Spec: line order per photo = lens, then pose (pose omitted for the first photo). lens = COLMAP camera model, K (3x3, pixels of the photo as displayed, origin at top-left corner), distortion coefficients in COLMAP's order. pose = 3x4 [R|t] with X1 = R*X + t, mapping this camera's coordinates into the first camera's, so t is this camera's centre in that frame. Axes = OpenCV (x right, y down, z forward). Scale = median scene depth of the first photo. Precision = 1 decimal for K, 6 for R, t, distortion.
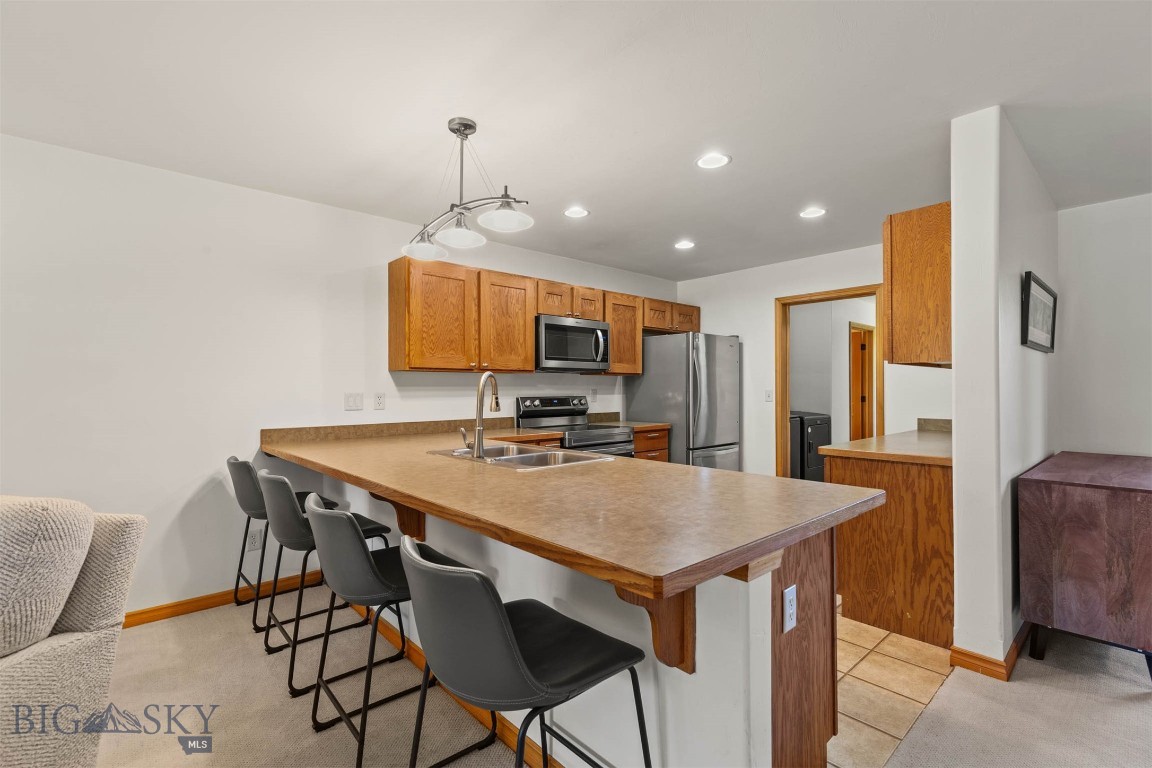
lens RADIAL K [[519.7, 0, 583.9], [0, 519.7, 388.4], [0, 0, 1]] dist [0.001385, 0.000344]
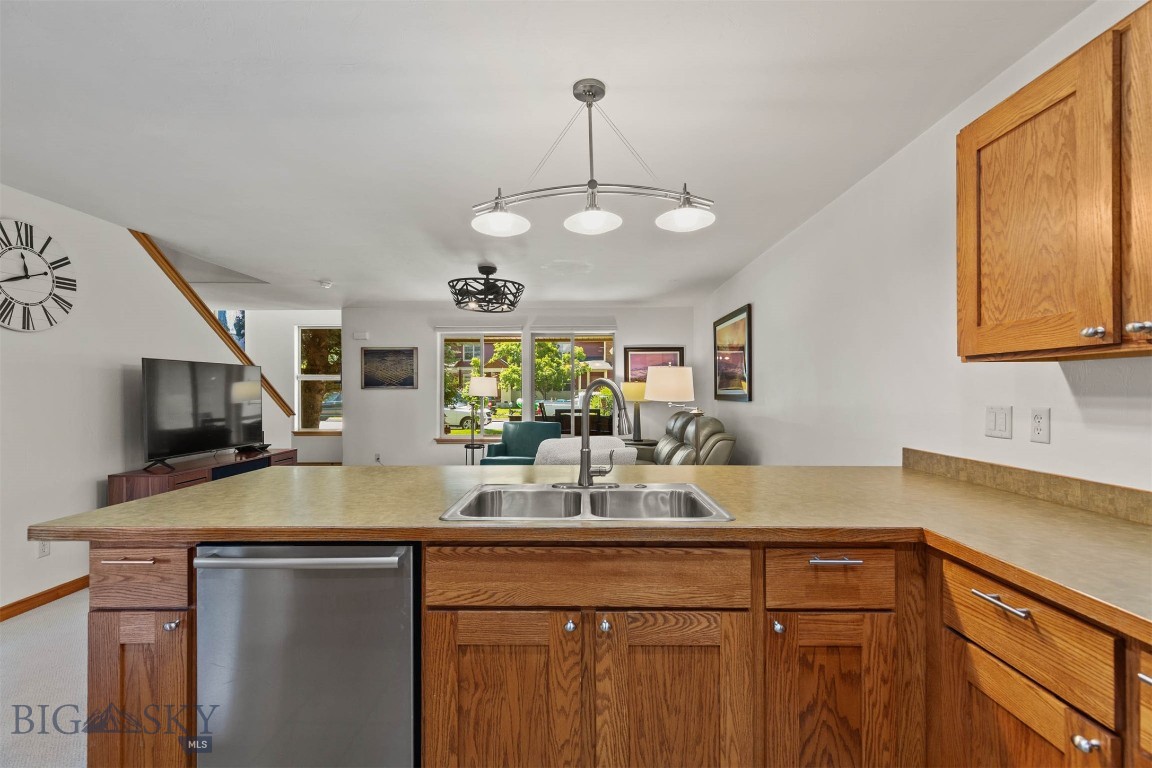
lens RADIAL K [[525.9, 0, 575.0], [0, 525.9, 388.3], [0, 0, 1]] dist [0.003246, 0.000464]
pose [[-0.694498, 0.001944, -0.719492, 0.201807], [0.000295, 0.999997, 0.002417, -0.008502], [0.719494, 0.001467, -0.694497, 0.790457]]
